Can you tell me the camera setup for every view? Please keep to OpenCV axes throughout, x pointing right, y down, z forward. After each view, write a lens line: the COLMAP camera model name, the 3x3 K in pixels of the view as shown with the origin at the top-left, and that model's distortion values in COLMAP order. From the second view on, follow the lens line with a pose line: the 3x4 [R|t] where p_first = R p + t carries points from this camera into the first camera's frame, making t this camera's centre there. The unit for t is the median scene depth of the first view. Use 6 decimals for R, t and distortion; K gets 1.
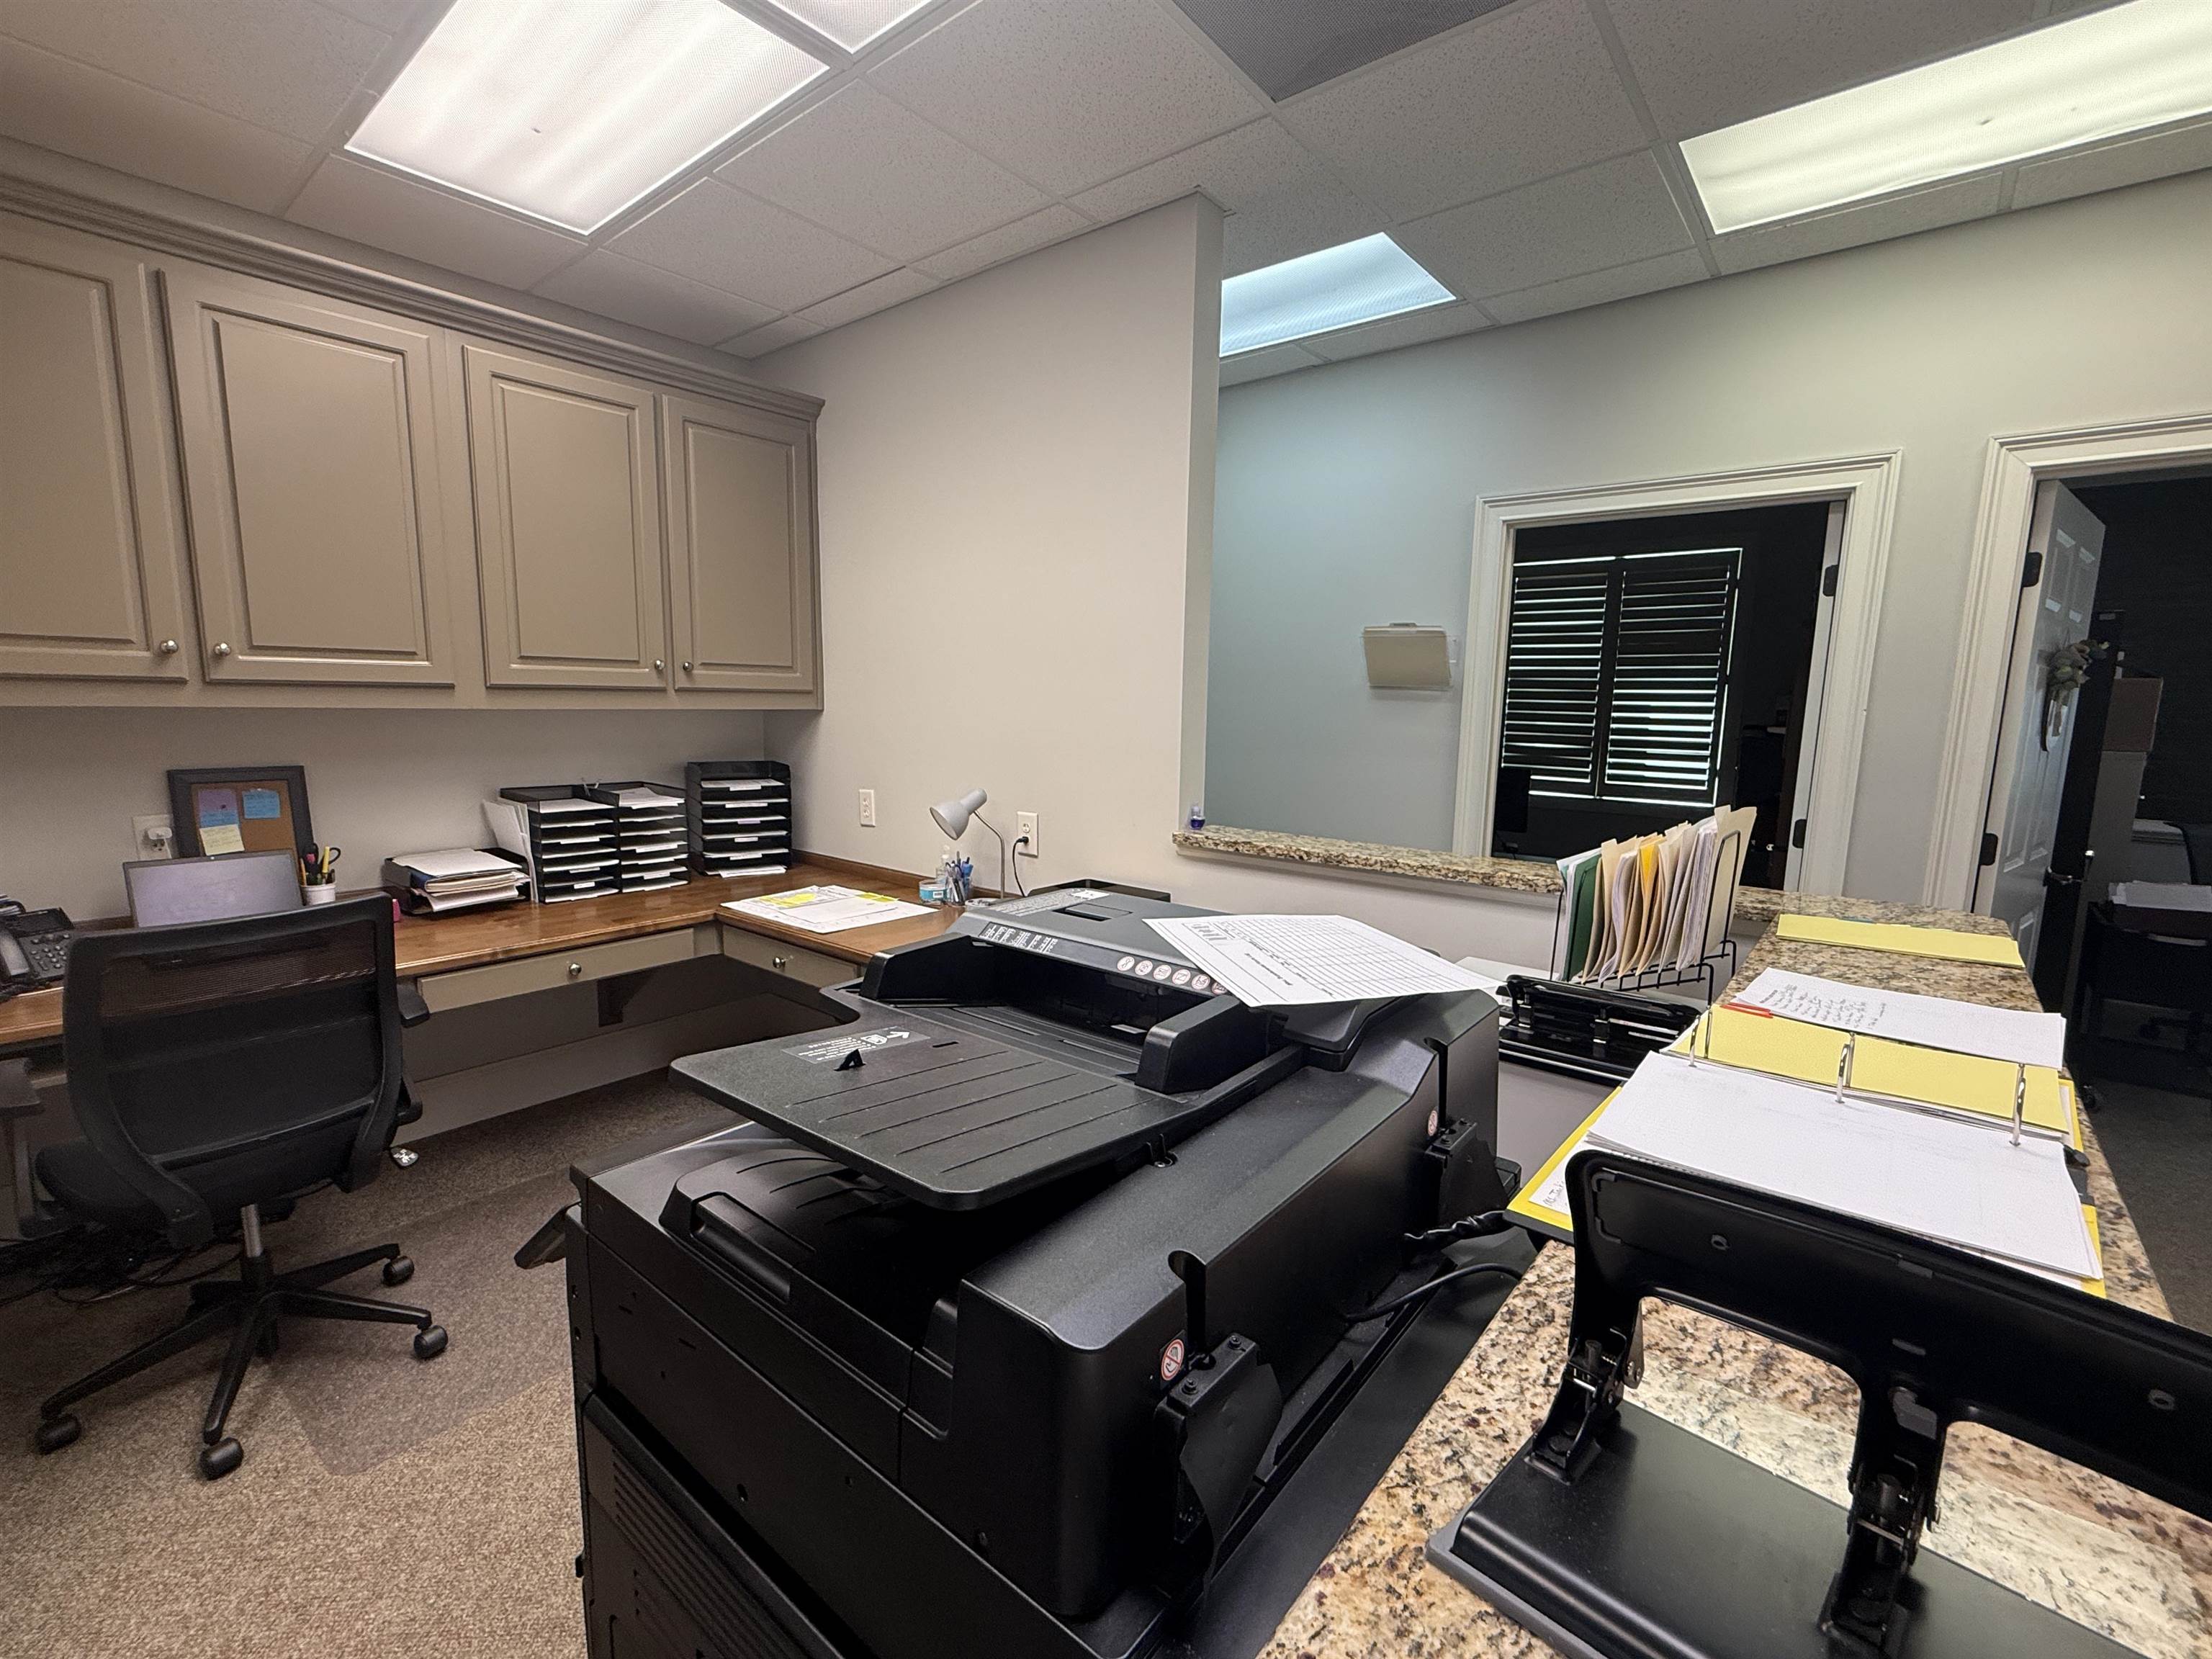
lens RADIAL K [[969.7, 0, 1106.0], [0, 969.7, 829.5], [0, 0, 1]] dist [0.001577, 0.000261]
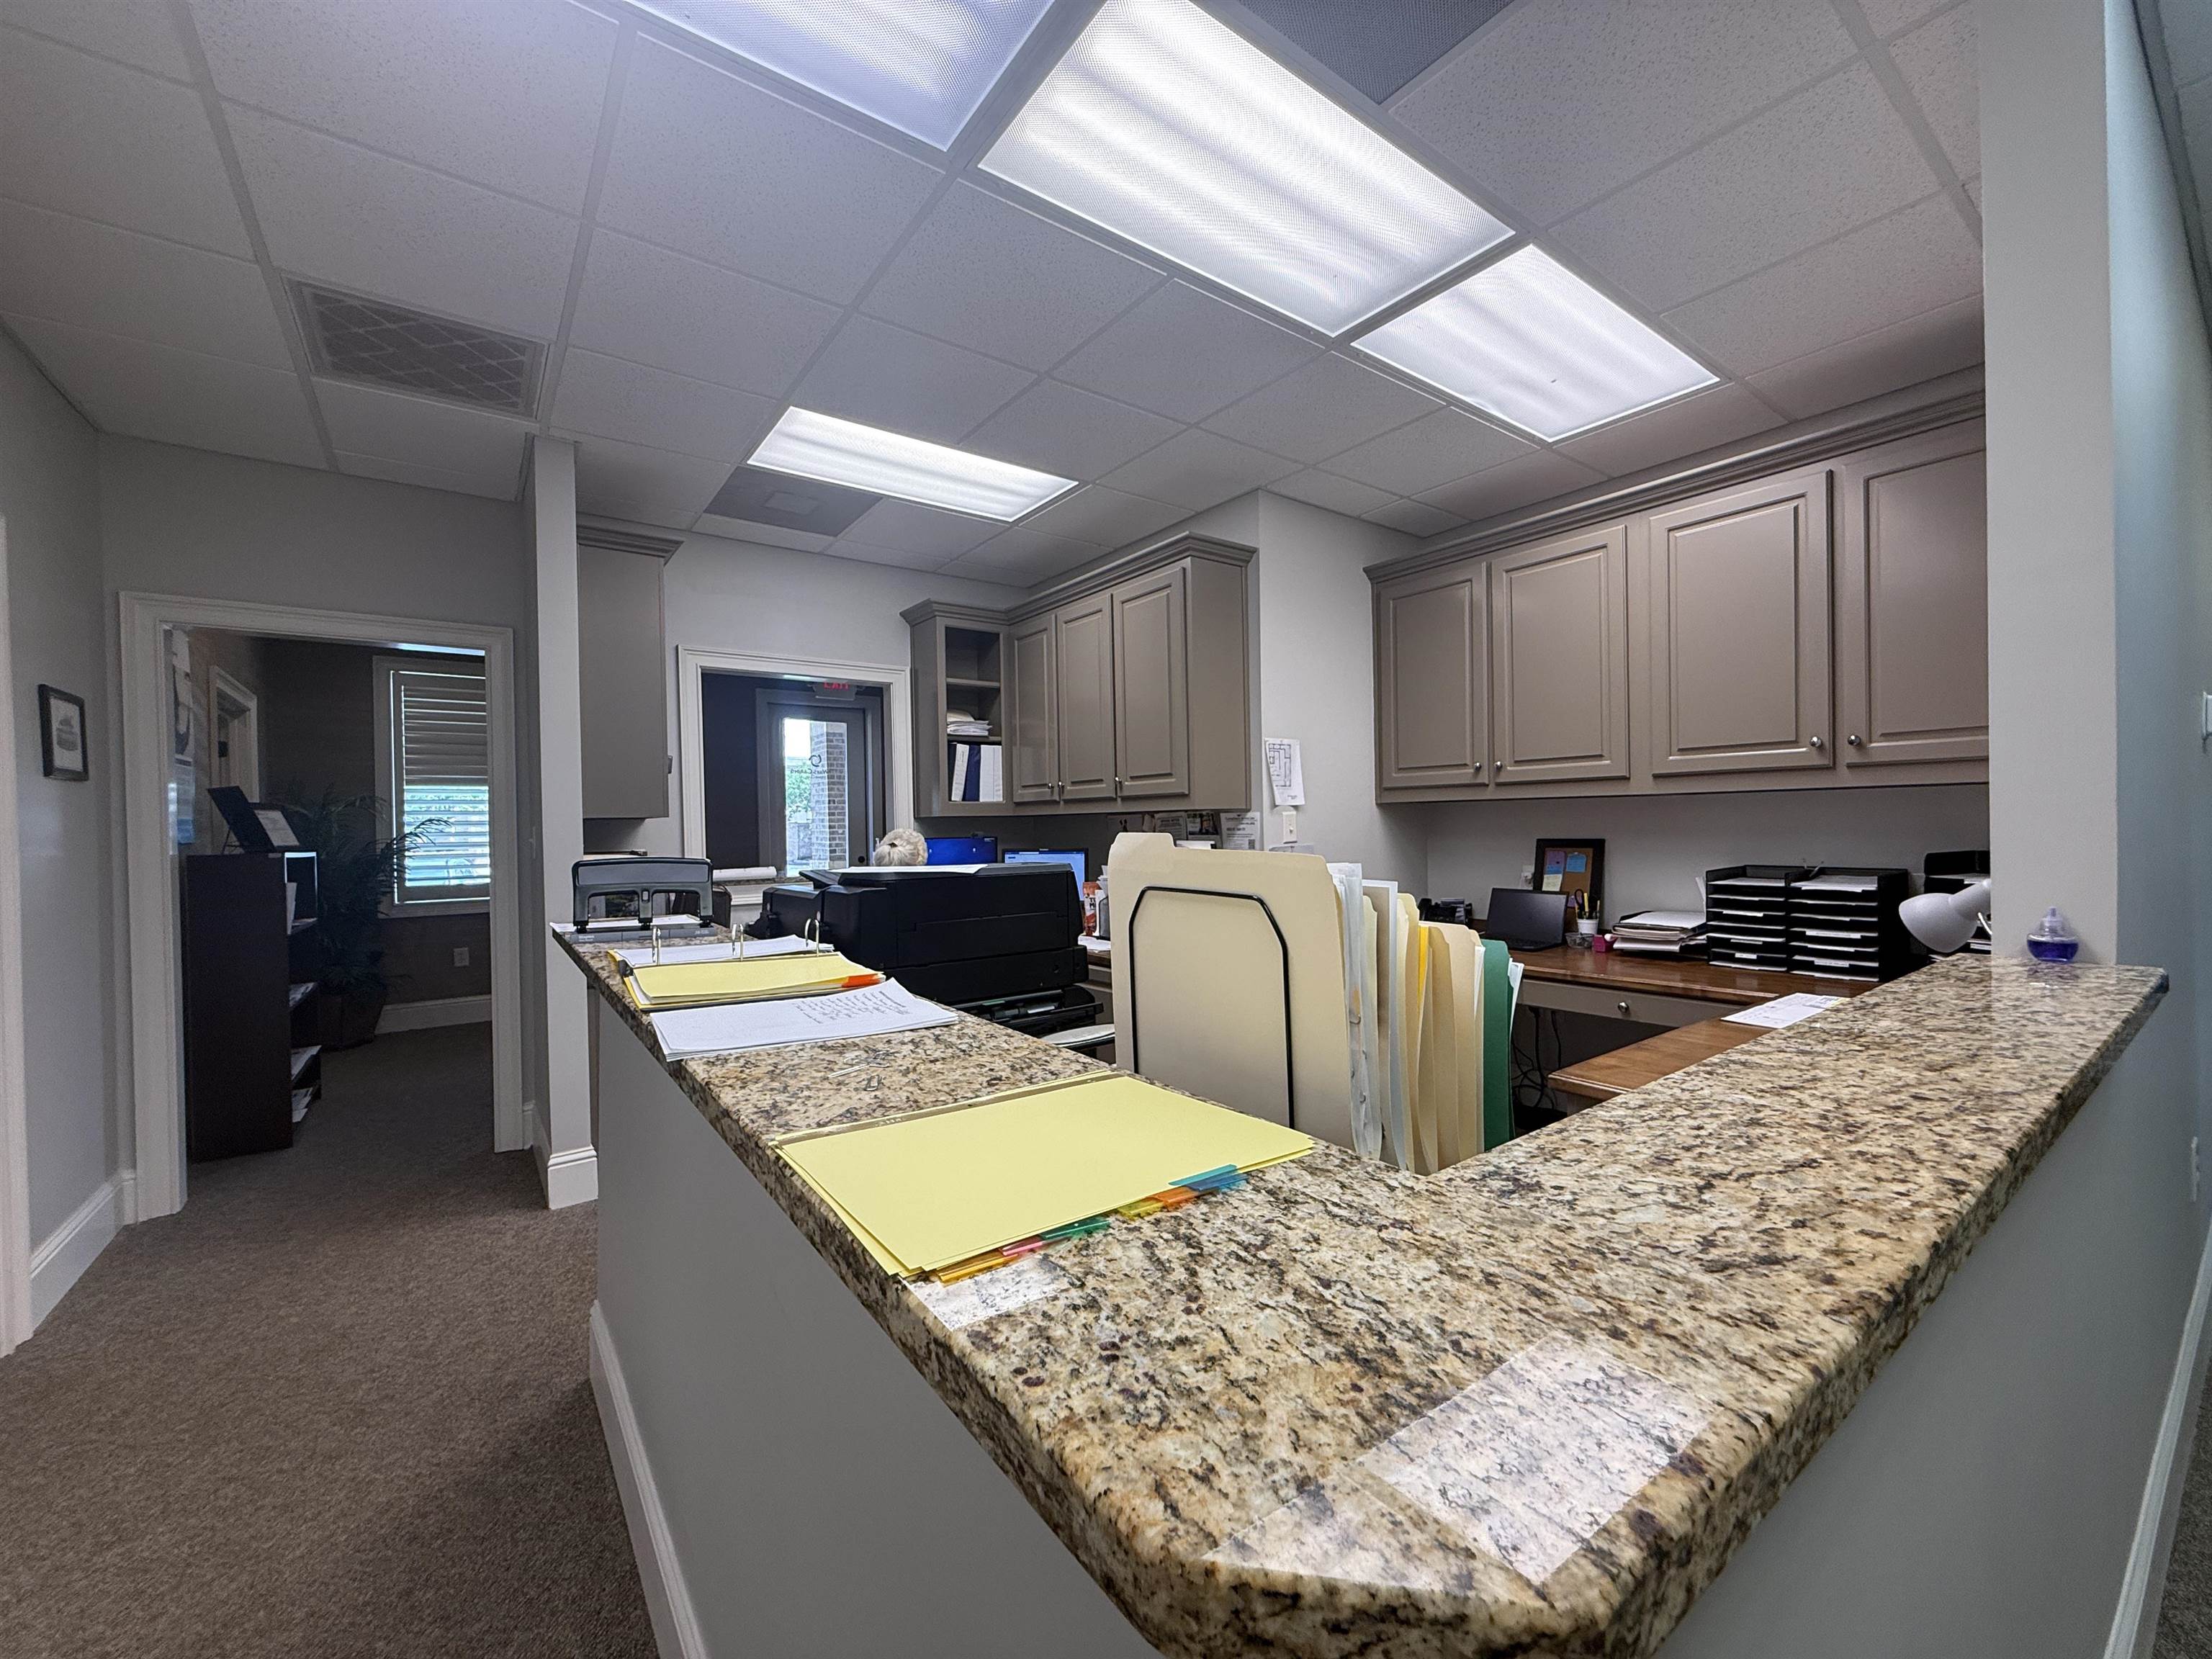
lens RADIAL K [[878.7, 0, 1104.7], [0, 878.7, 833.5], [0, 0, 1]] dist [-0.001004, -0.000831]
pose [[-0.249185, -0.004104, -0.968447, 0.645405], [-0.121153, 0.992267, 0.026968, -0.018969], [0.960848, 0.124050, -0.247755, 0.619680]]
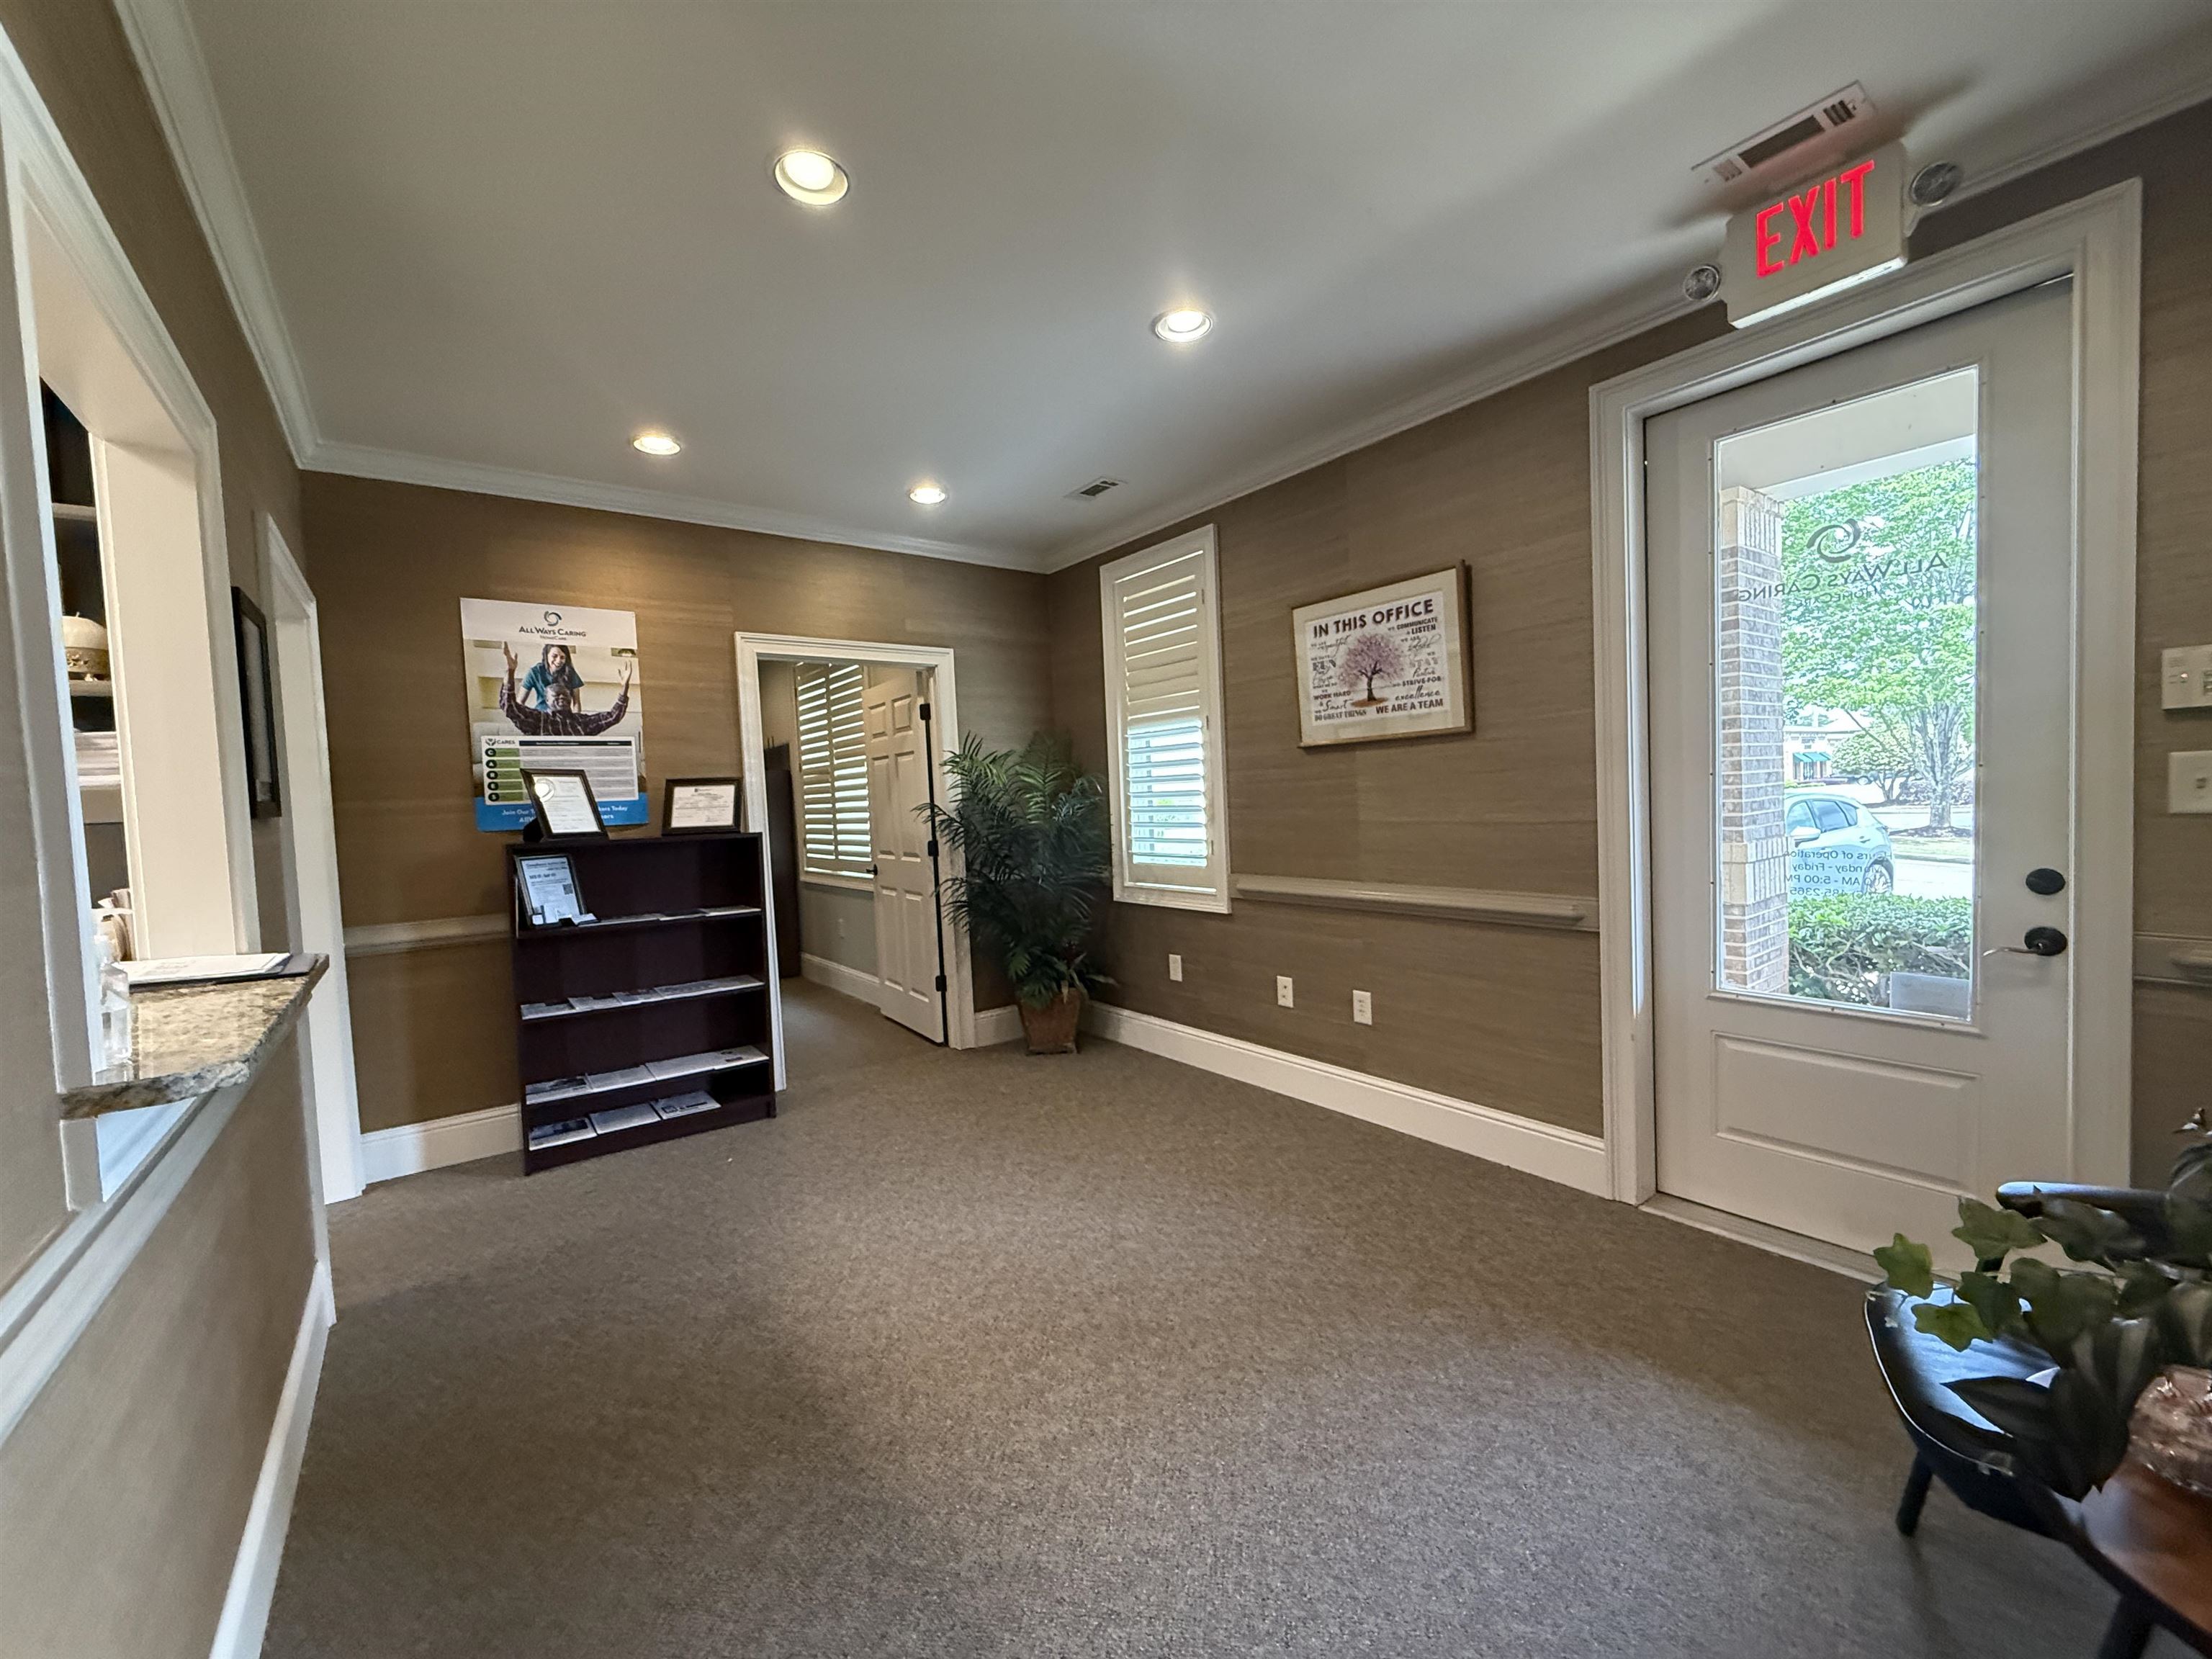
lens RADIAL K [[878.7, 0, 1104.7], [0, 878.7, 833.5], [0, 0, 1]] dist [-0.001004, -0.000831]
pose [[-0.972796, 0.015615, 0.231136, -1.443965], [0.059092, 0.981447, 0.182399, 0.019379], [-0.224000, 0.191095, -0.955671, -0.000305]]
